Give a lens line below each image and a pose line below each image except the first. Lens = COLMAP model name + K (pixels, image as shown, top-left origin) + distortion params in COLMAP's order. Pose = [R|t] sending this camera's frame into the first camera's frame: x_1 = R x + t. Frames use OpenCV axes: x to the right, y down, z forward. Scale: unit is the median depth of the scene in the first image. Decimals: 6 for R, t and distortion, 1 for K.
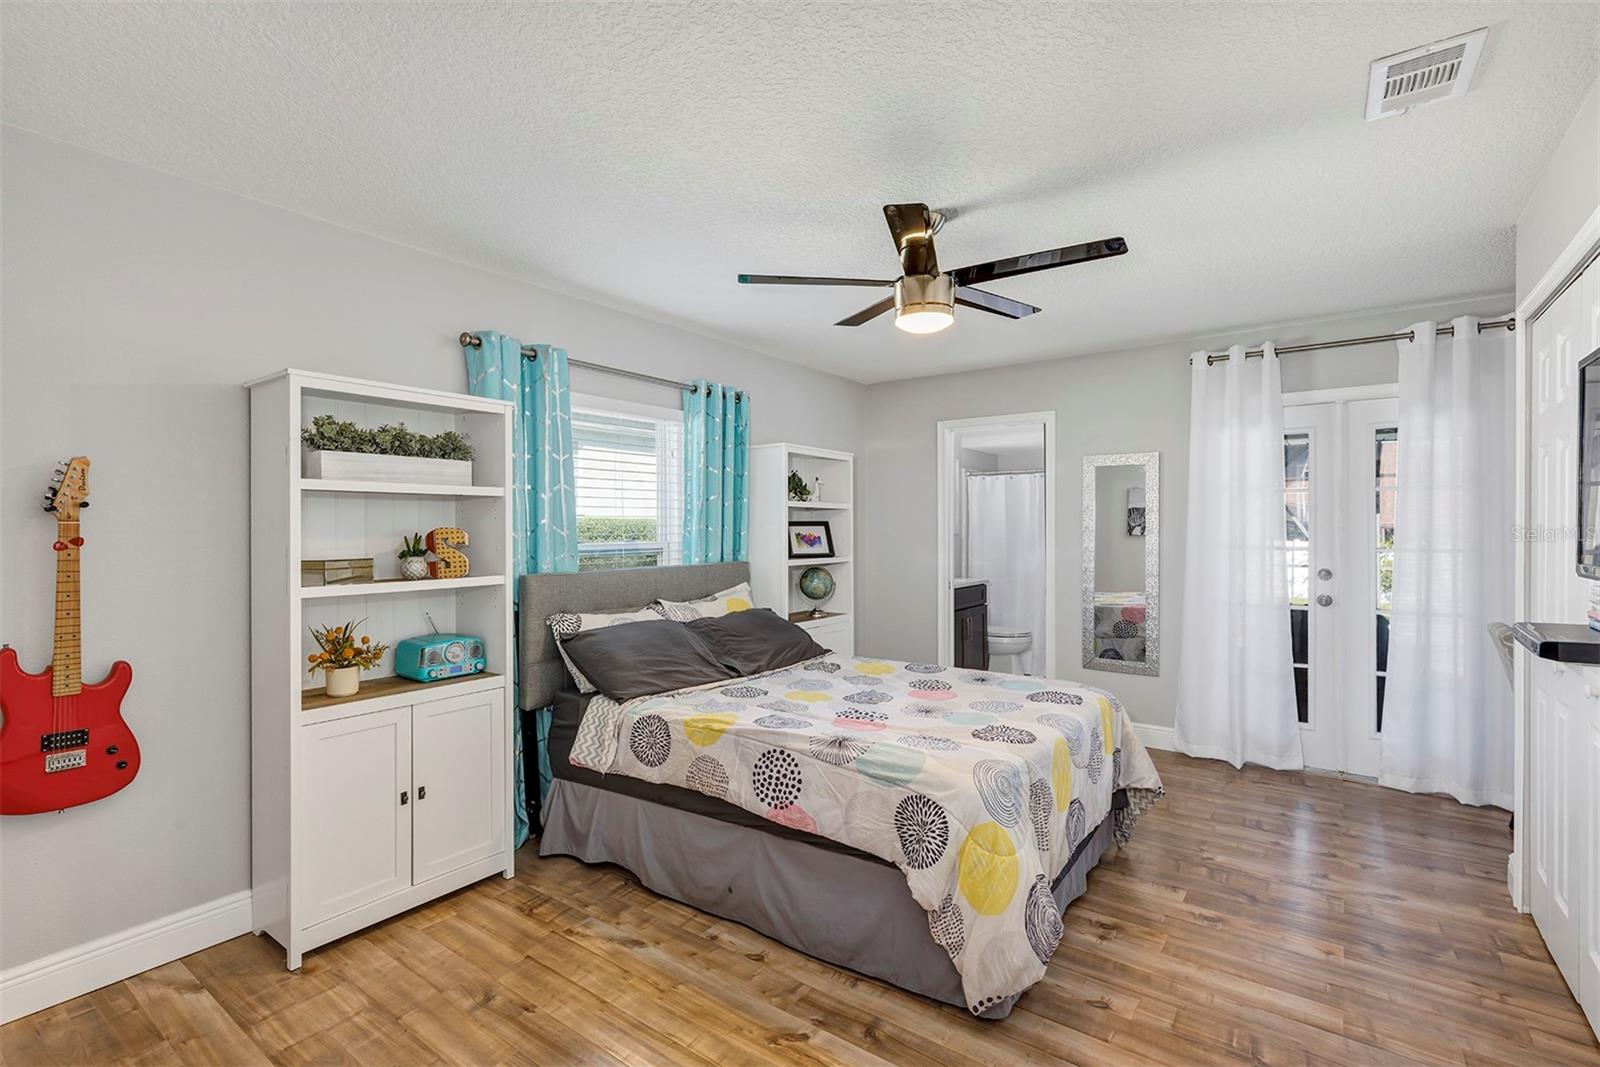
lens RADIAL K [[724.6, 0, 800.0], [0, 724.6, 533.5], [0, 0, 1]] dist [0.005779, 0.000752]
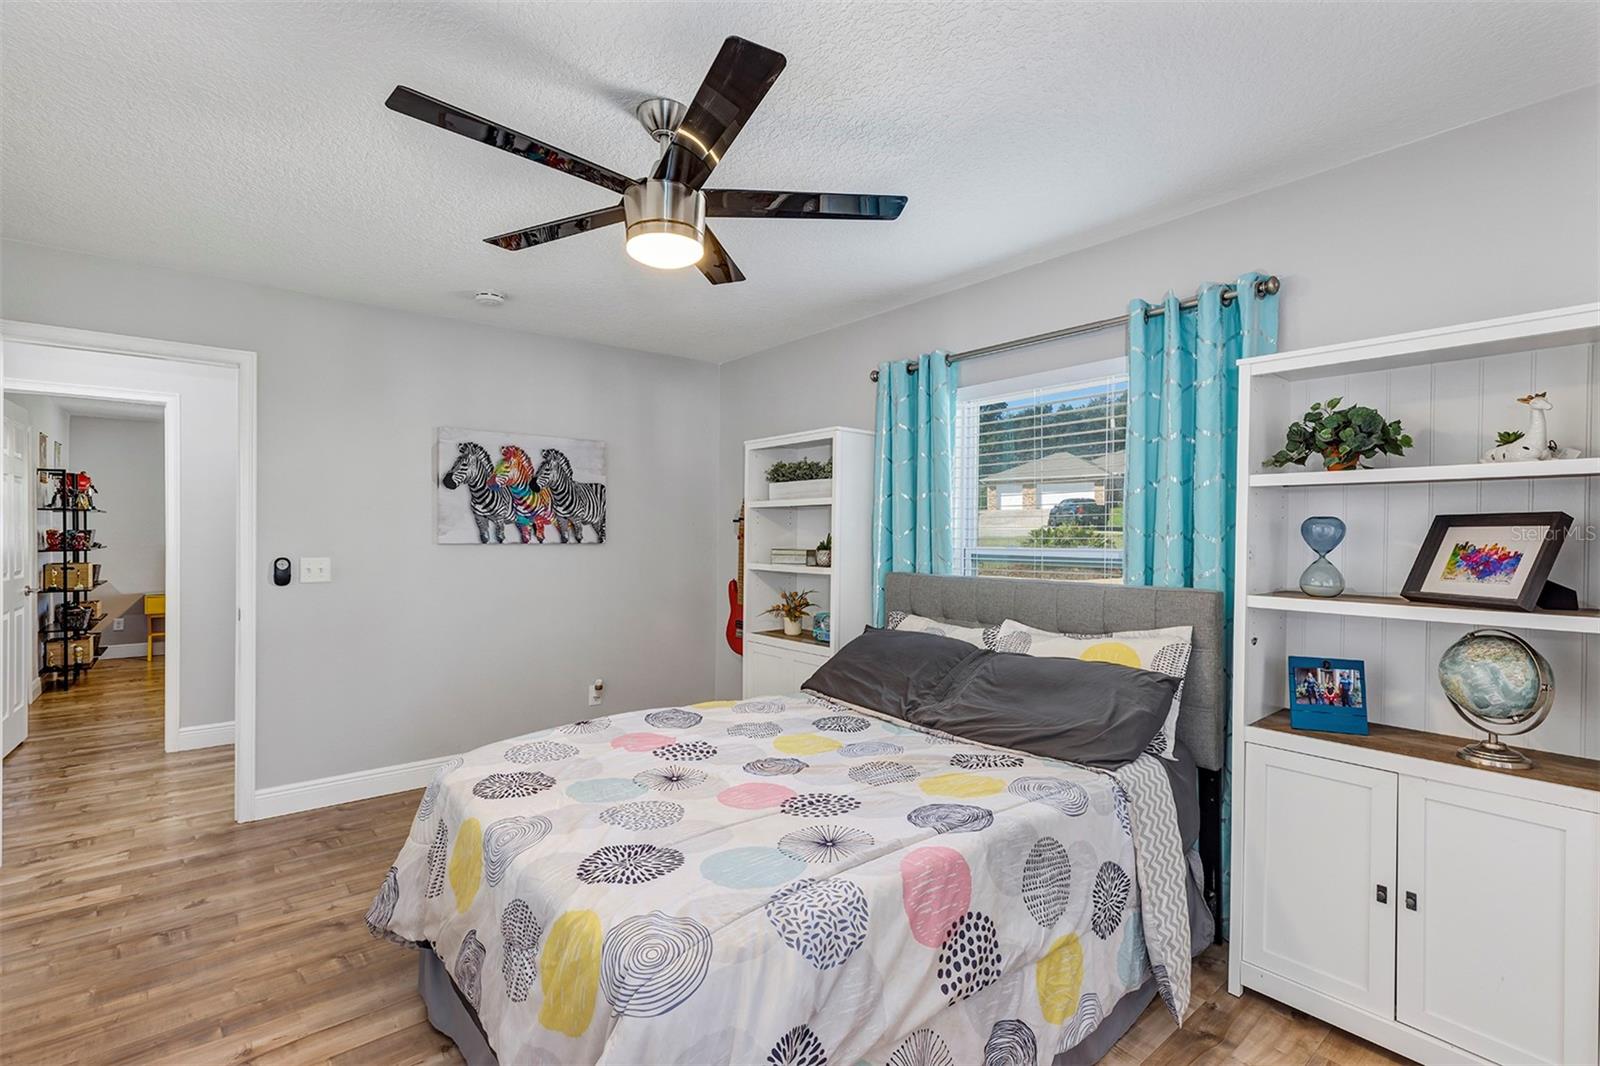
lens RADIAL K [[724.6, 0, 800.0], [0, 724.6, 533.0], [0, 0, 1]] dist [0.005779, 0.000752]
pose [[-0.246294, 0.005504, -0.969180, 0.700762], [-0.008391, 0.999934, 0.007812, -0.009523], [0.969159, 0.010056, -0.246231, 1.080806]]
